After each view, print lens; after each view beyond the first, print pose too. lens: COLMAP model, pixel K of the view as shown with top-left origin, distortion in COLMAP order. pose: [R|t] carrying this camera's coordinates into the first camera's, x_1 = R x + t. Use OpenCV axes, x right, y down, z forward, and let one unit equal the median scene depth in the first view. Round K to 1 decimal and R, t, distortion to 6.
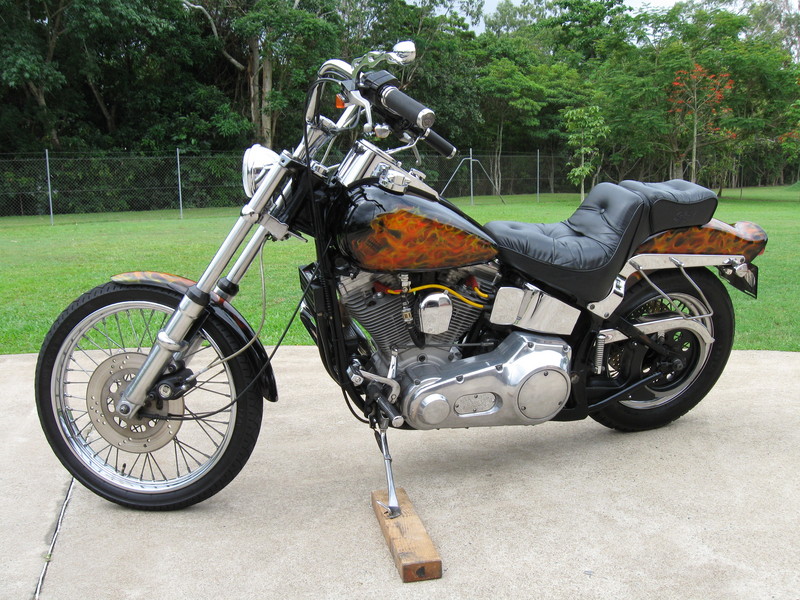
lens RADIAL K [[803.8, 0, 407.0], [0, 803.8, 305.4], [0, 0, 1]] dist [-0.105101, 0.000000]
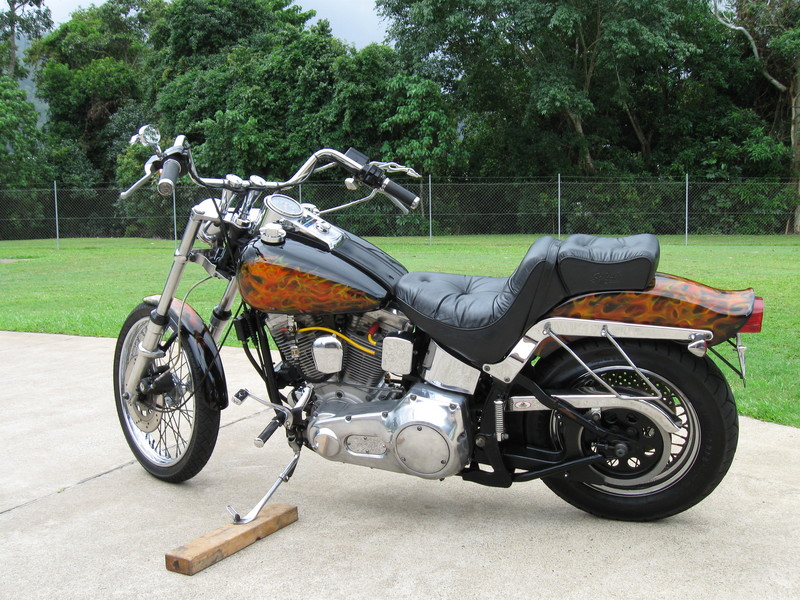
lens RADIAL K [[803.8, 0, 401.3], [0, 803.8, 303.5], [0, 0, 1]] dist [-0.105101, 0.000000]
pose [[0.793606, 0.081423, -0.602960, 0.680613], [-0.100617, 0.994923, 0.001923, -0.062528], [0.600055, 0.059142, 0.797769, 0.171621]]
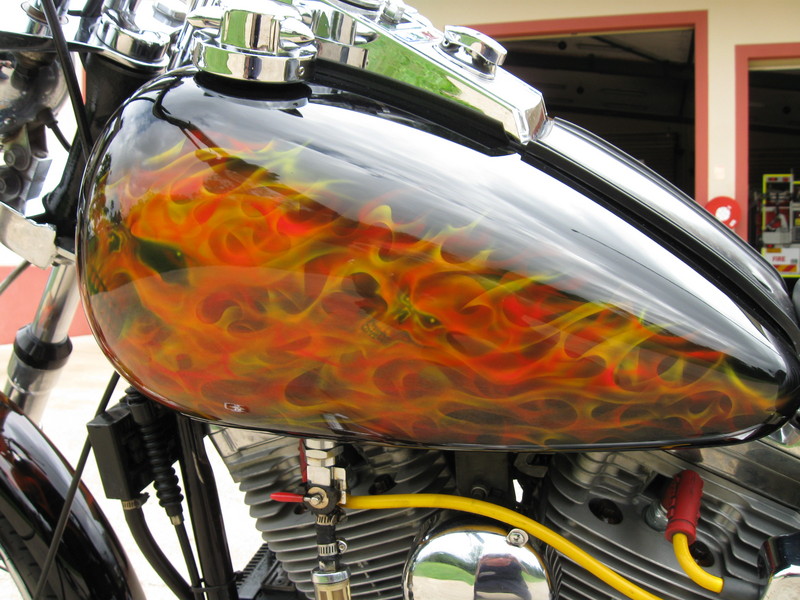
lens RADIAL K [[803.8, 0, 400.5], [0, 803.8, 298.7], [0, 0, 1]] dist [-0.105101, 0.000000]
pose [[0.812759, 0.094101, -0.574950, 0.131483], [-0.133213, 0.990742, -0.026159, -0.066359], [0.567166, 0.097852, 0.817770, 0.696570]]
